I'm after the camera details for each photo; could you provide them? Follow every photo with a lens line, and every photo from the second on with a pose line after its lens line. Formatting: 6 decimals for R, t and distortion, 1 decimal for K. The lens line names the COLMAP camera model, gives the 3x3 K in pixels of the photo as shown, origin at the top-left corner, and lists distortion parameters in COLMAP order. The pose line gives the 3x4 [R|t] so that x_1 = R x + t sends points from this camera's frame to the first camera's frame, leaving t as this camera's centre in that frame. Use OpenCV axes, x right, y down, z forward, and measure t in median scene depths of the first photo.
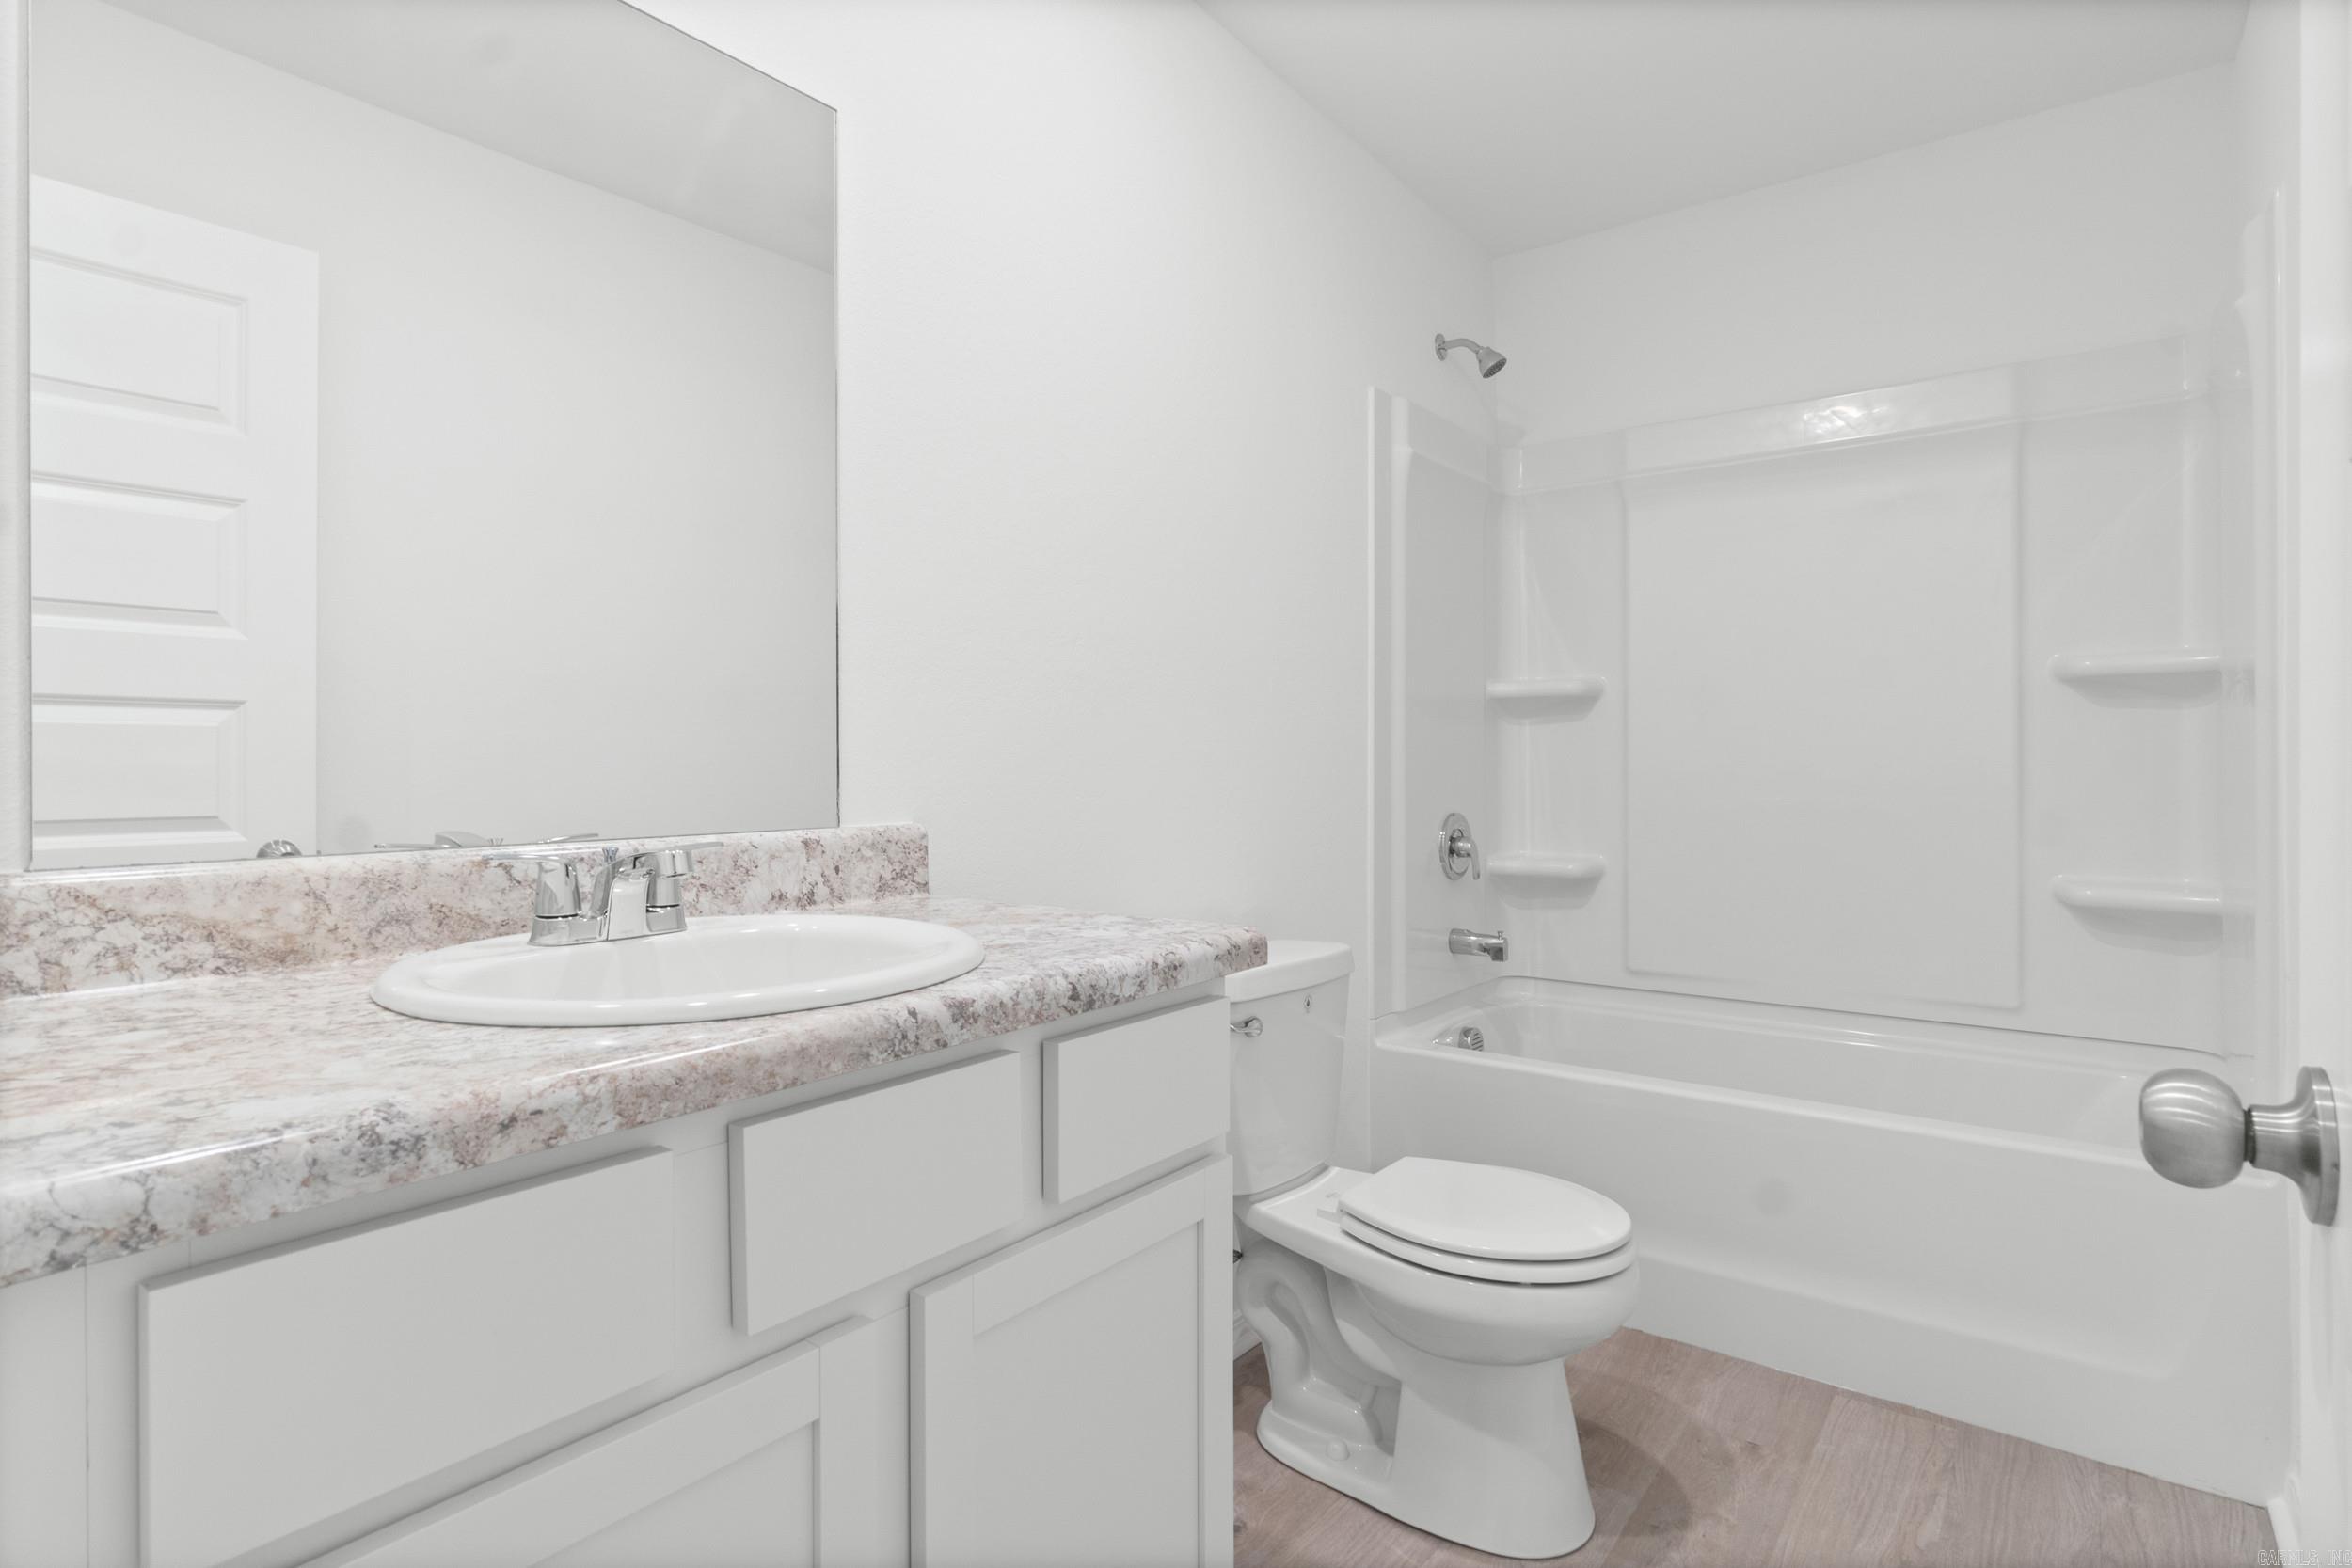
lens RADIAL K [[1195.7, 0, 1151.0], [0, 1195.7, 769.7], [0, 0, 1]] dist [-0.002041, -0.000506]
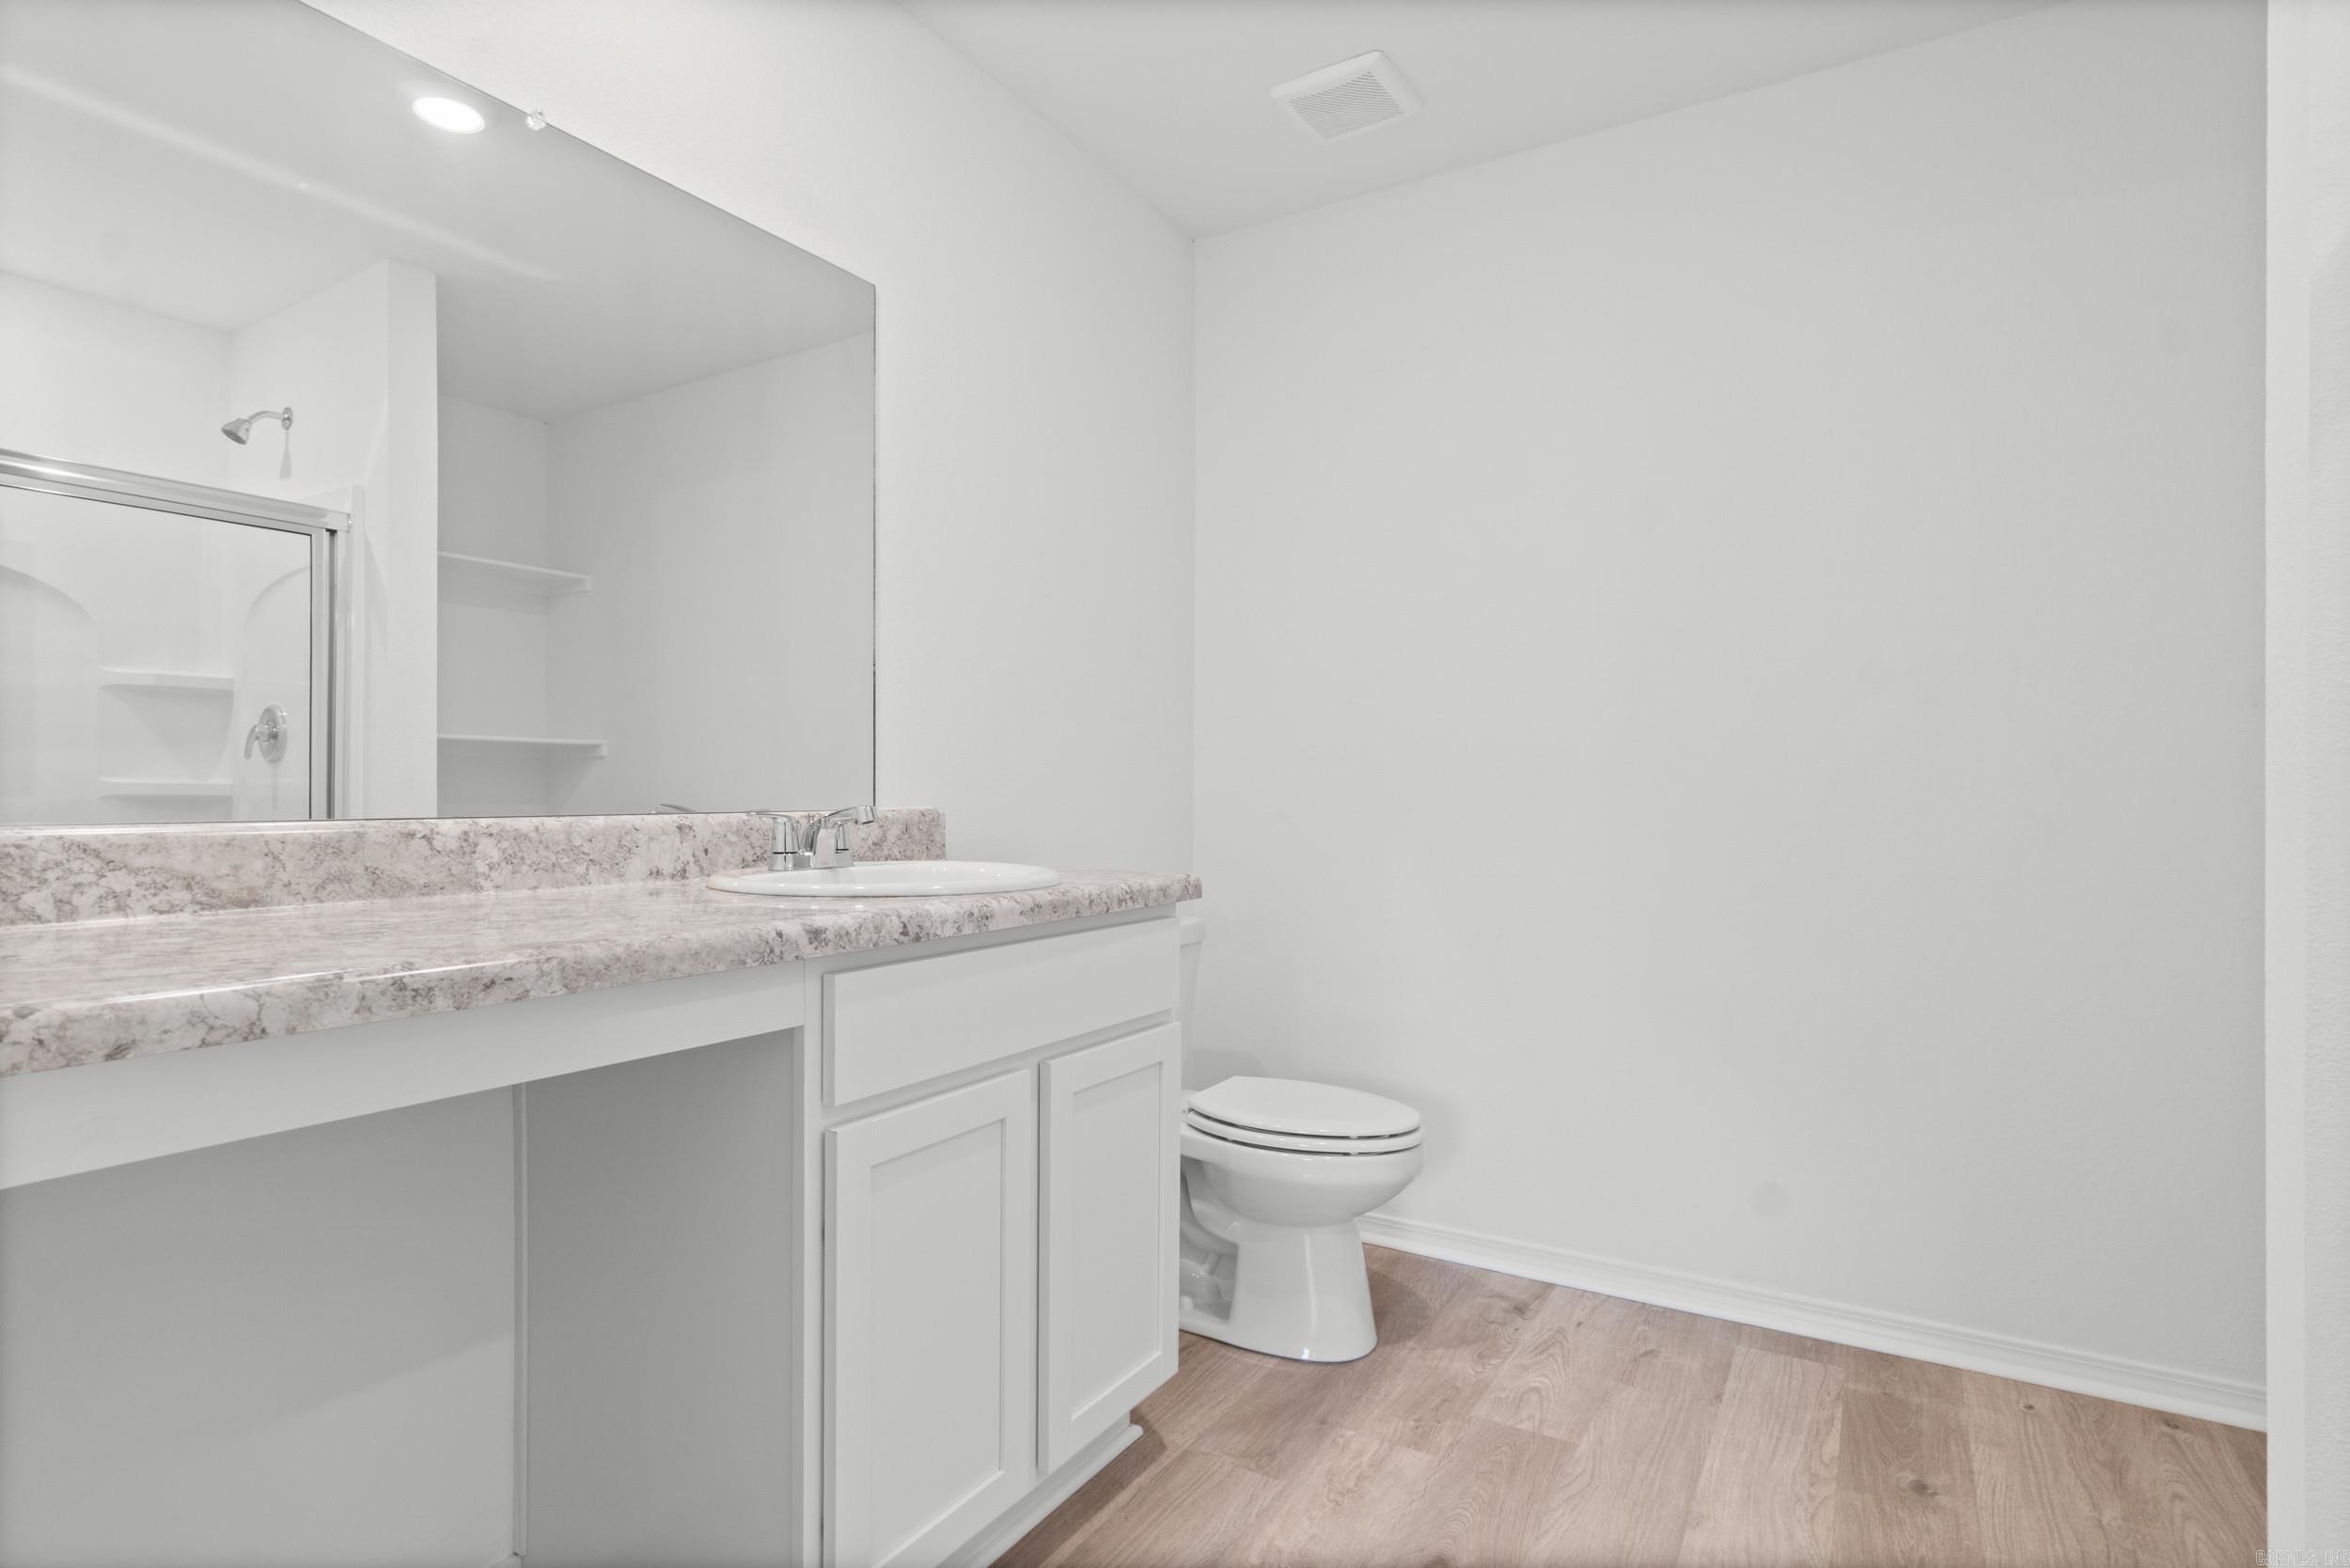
lens RADIAL K [[1194.8, 0, 1150.0], [0, 1194.8, 769.7], [0, 0, 1]] dist [-0.002041, -0.000506]
pose [[0.992590, 0.003257, 0.121469, 0.045745], [0.000378, 0.999553, -0.029892, 0.058264], [-0.121512, 0.029716, 0.992145, -0.349971]]
